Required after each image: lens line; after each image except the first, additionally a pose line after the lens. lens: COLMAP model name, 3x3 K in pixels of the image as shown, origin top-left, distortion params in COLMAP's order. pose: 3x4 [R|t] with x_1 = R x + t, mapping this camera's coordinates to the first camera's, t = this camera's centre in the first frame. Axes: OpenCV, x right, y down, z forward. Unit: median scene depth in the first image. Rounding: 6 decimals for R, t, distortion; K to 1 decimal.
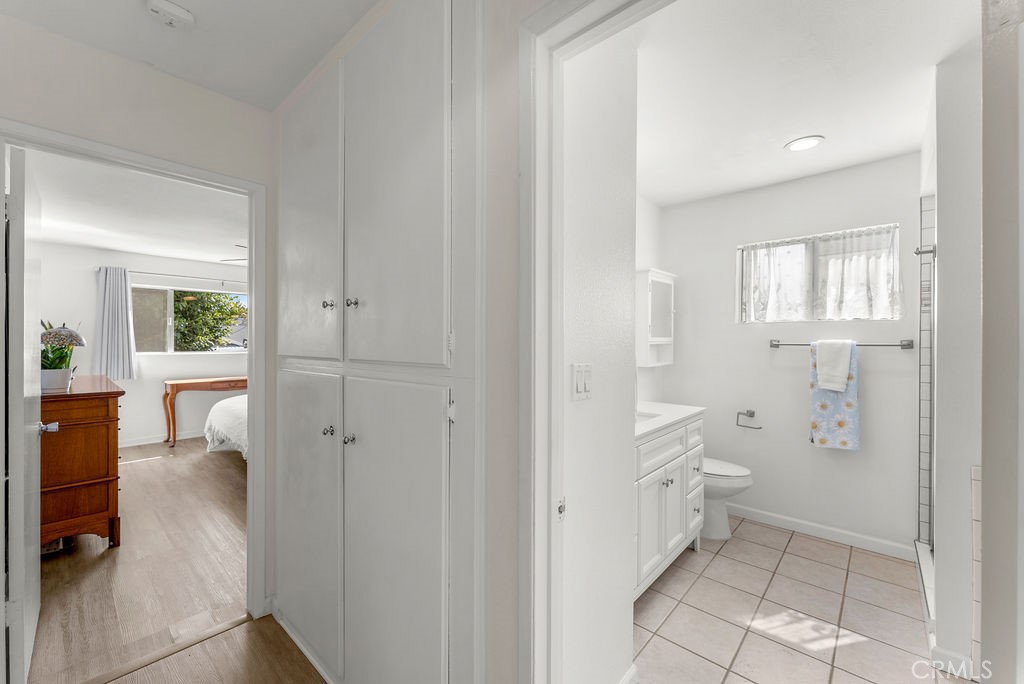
lens RADIAL K [[407.2, 0, 515.6], [0, 407.2, 347.2], [0, 0, 1]] dist [0.000393, 0.000096]
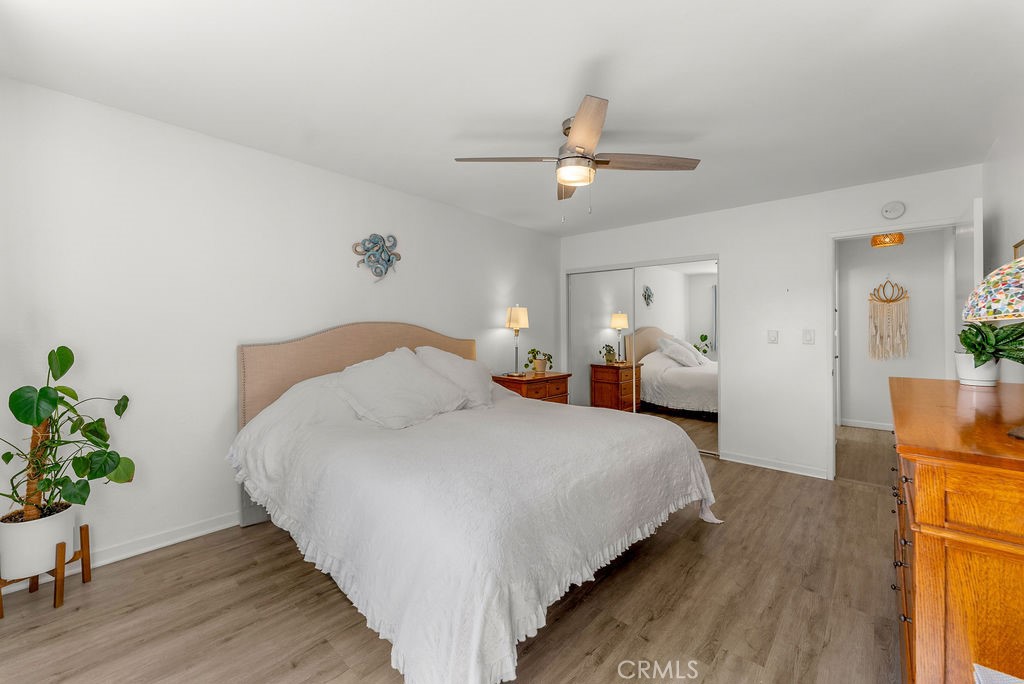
lens RADIAL K [[409.7, 0, 510.5], [0, 409.7, 352.5], [0, 0, 1]] dist [-0.000514, -0.000110]
pose [[0.008813, -0.053368, 0.998536, -0.956183], [0.016417, 0.998448, 0.053219, -0.001565], [-0.999826, 0.015924, 0.009676, 0.944917]]
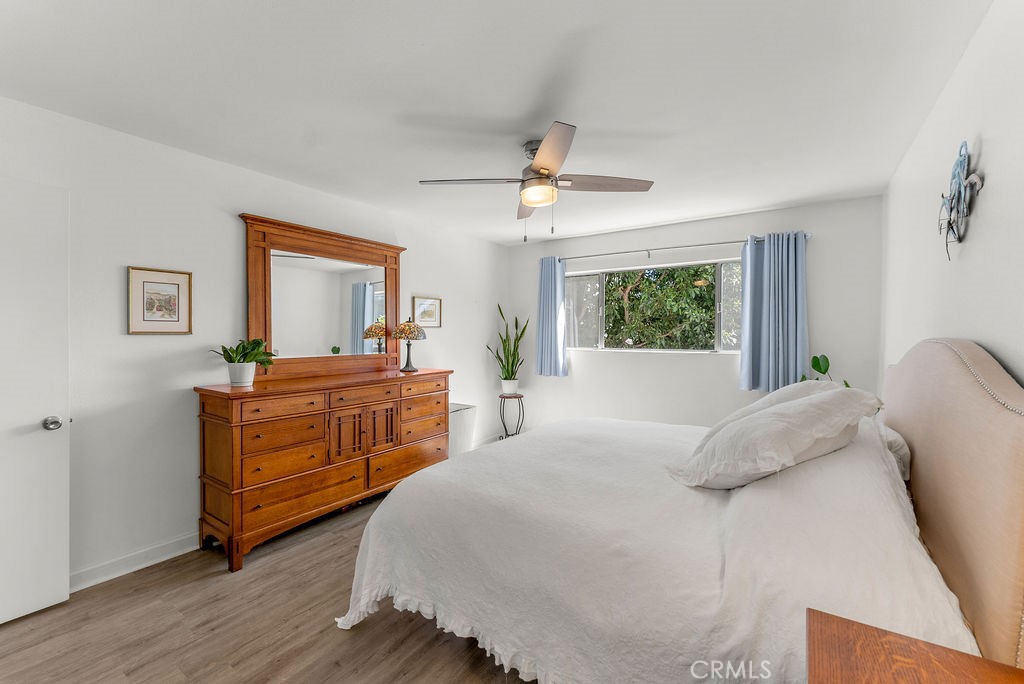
lens RADIAL K [[430.5, 0, 513.0], [0, 430.5, 346.1], [0, 0, 1]] dist [0.000004, -0.000011]
pose [[0.135374, 0.031576, -0.990291, -0.006609], [-0.022624, 0.999330, 0.028771, -0.015270], [0.990536, 0.018509, 0.135998, 0.776616]]
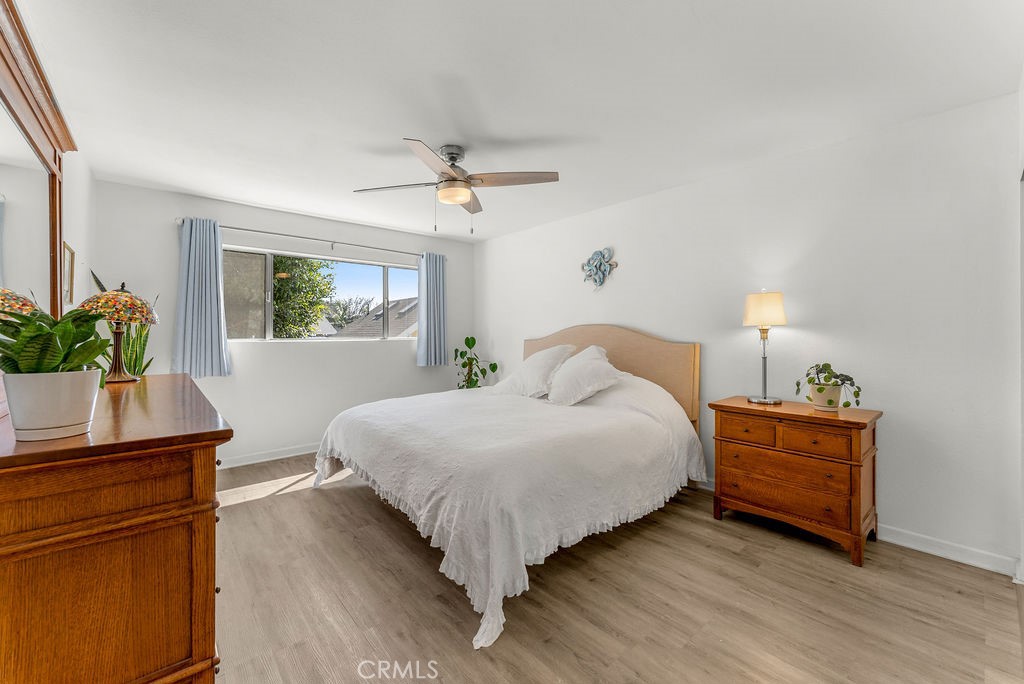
lens RADIAL K [[409.0, 0, 512.0], [0, 409.0, 342.0], [0, 0, 1]] dist [0.001287, 0.000208]
pose [[0.992112, 0.005259, -0.125246, -0.353575], [-0.004600, 0.999974, 0.005550, 0.012514], [0.125272, -0.004930, 0.992110, 0.354941]]
